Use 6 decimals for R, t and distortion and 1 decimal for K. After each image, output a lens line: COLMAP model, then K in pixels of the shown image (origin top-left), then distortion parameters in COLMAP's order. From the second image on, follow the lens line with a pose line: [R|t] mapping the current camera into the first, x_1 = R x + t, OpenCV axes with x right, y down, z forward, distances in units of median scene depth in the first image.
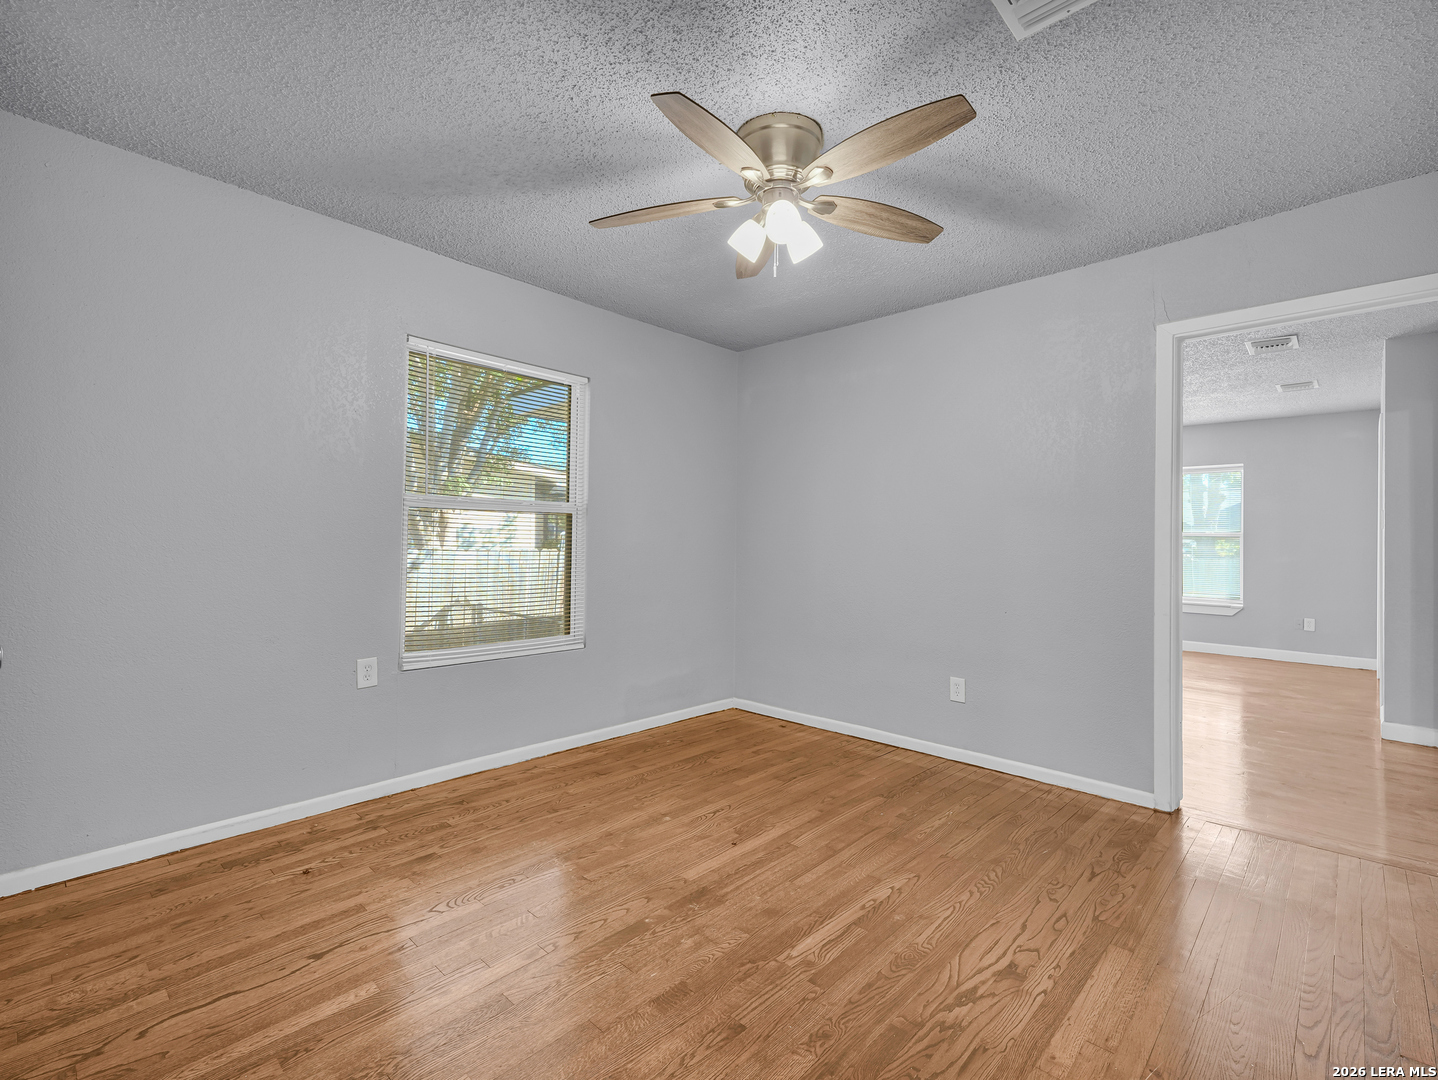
lens RADIAL K [[662.6, 0, 718.0], [0, 662.6, 540.2], [0, 0, 1]] dist [0.000429, -0.000039]
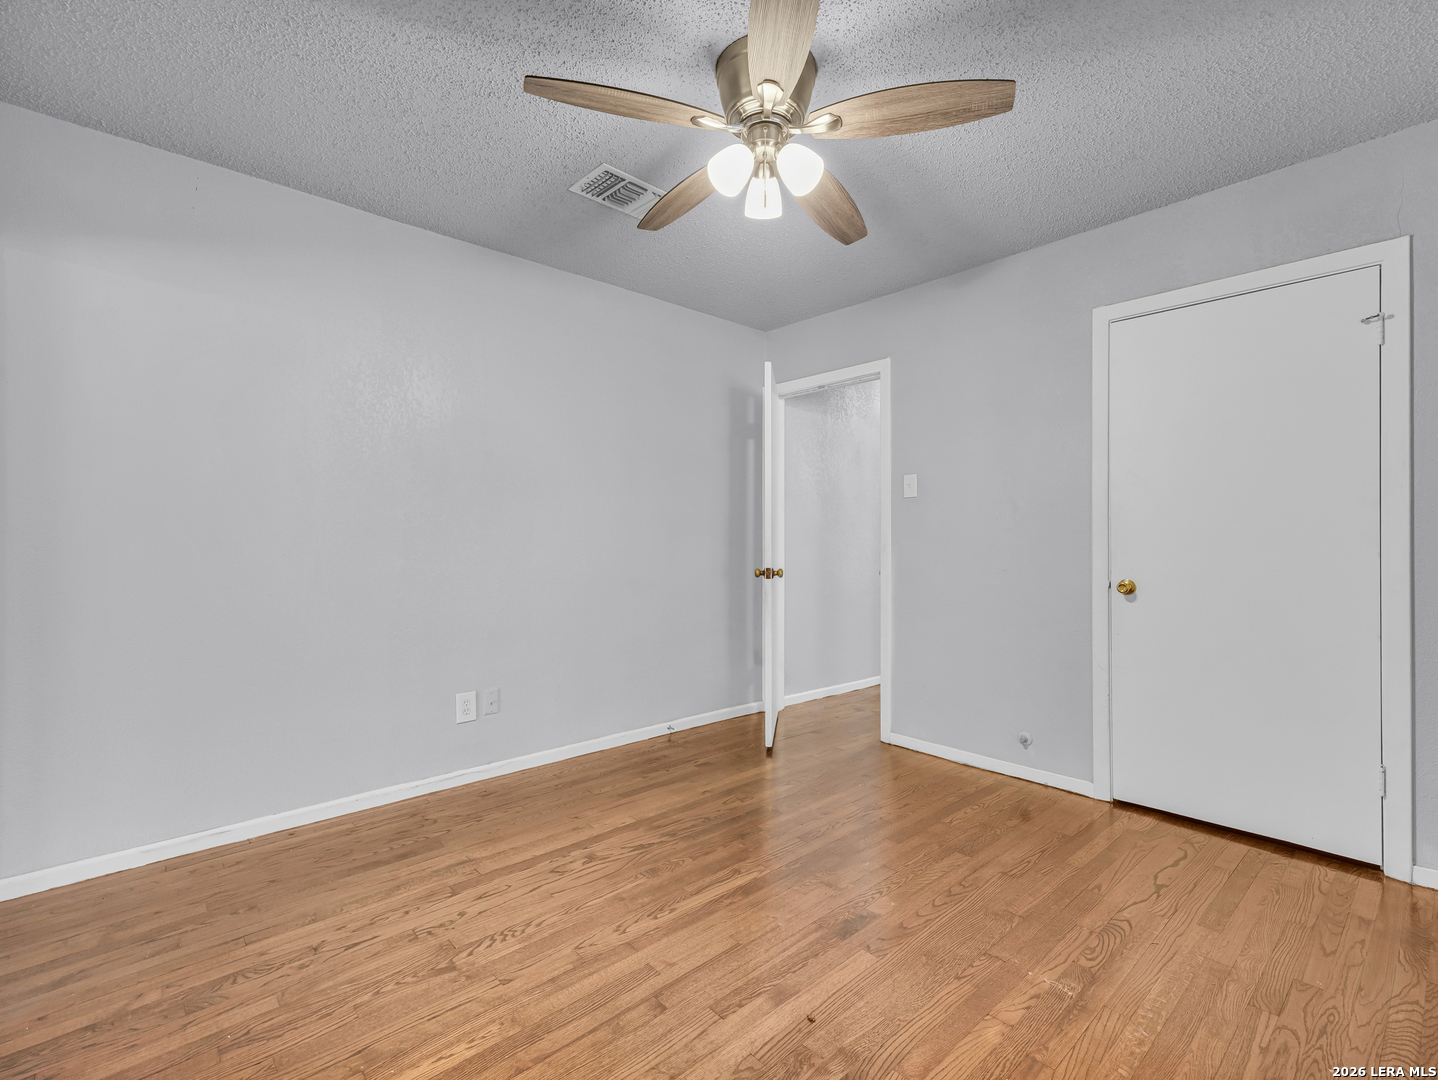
lens RADIAL K [[662.6, 0, 720.1], [0, 662.6, 538.4], [0, 0, 1]] dist [0.000429, -0.000039]
pose [[-0.996144, -0.008127, 0.087360, 0.067744], [-0.008475, 0.999958, -0.003612, 0.015909], [-0.087327, -0.004338, -0.996170, 1.890332]]
